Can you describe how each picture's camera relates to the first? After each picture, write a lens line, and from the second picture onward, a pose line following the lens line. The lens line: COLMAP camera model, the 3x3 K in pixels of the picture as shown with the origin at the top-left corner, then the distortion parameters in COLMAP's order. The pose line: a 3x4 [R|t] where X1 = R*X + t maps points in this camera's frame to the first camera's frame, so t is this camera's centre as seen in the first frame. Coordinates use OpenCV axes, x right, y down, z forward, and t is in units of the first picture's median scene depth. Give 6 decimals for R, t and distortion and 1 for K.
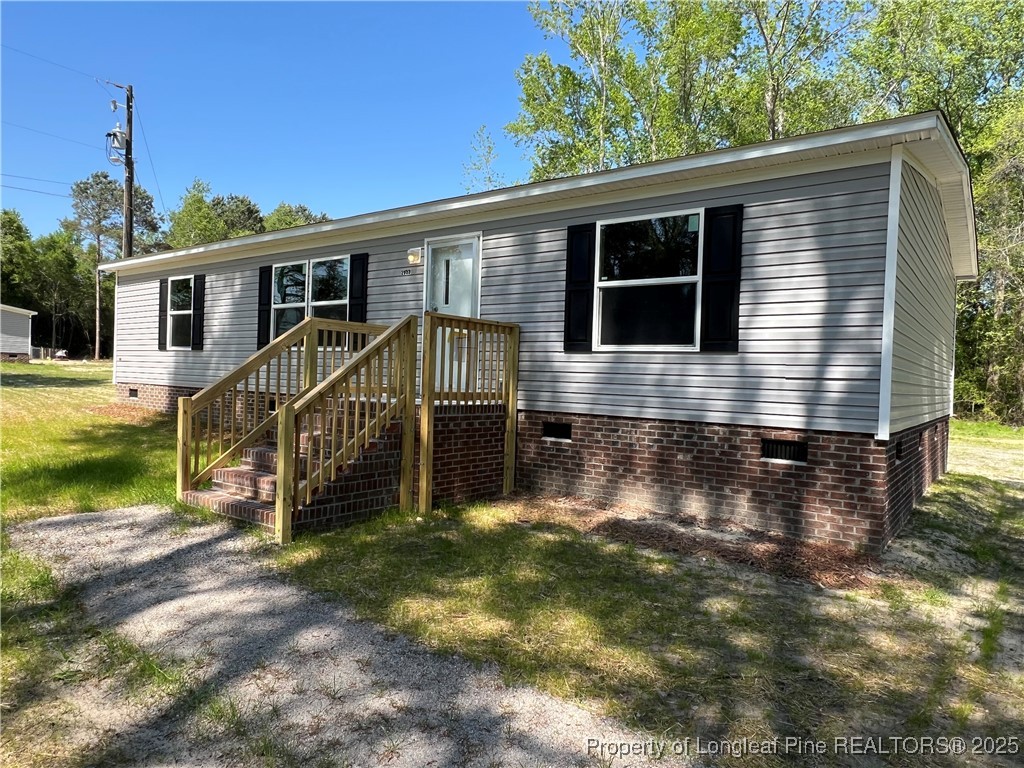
lens RADIAL K [[654.2, 0, 512.0], [0, 654.2, 384.0], [0, 0, 1]] dist [-0.001210, -0.000961]
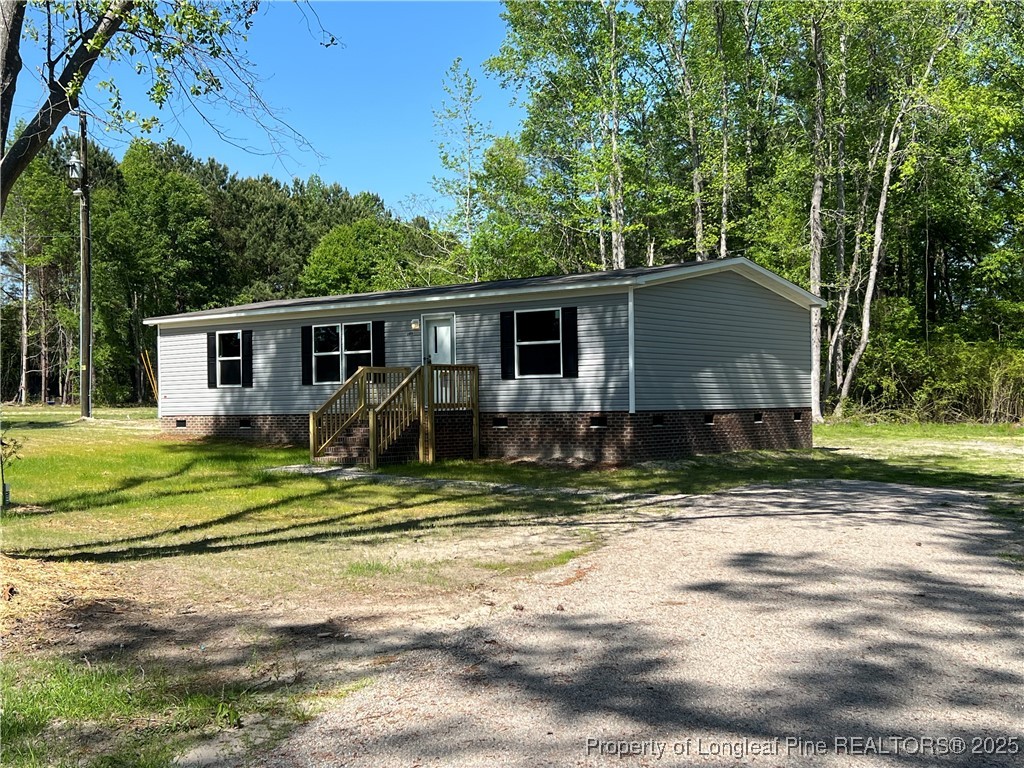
lens RADIAL K [[1253.4, 0, 512.0], [0, 1253.4, 384.0], [0, 0, 1]] dist [0.013577, 0.007304]
pose [[0.998715, -0.046405, -0.020366, 0.182807], [0.045801, 0.998525, -0.029167, 0.069801], [0.021689, 0.028197, 0.999367, -2.587119]]
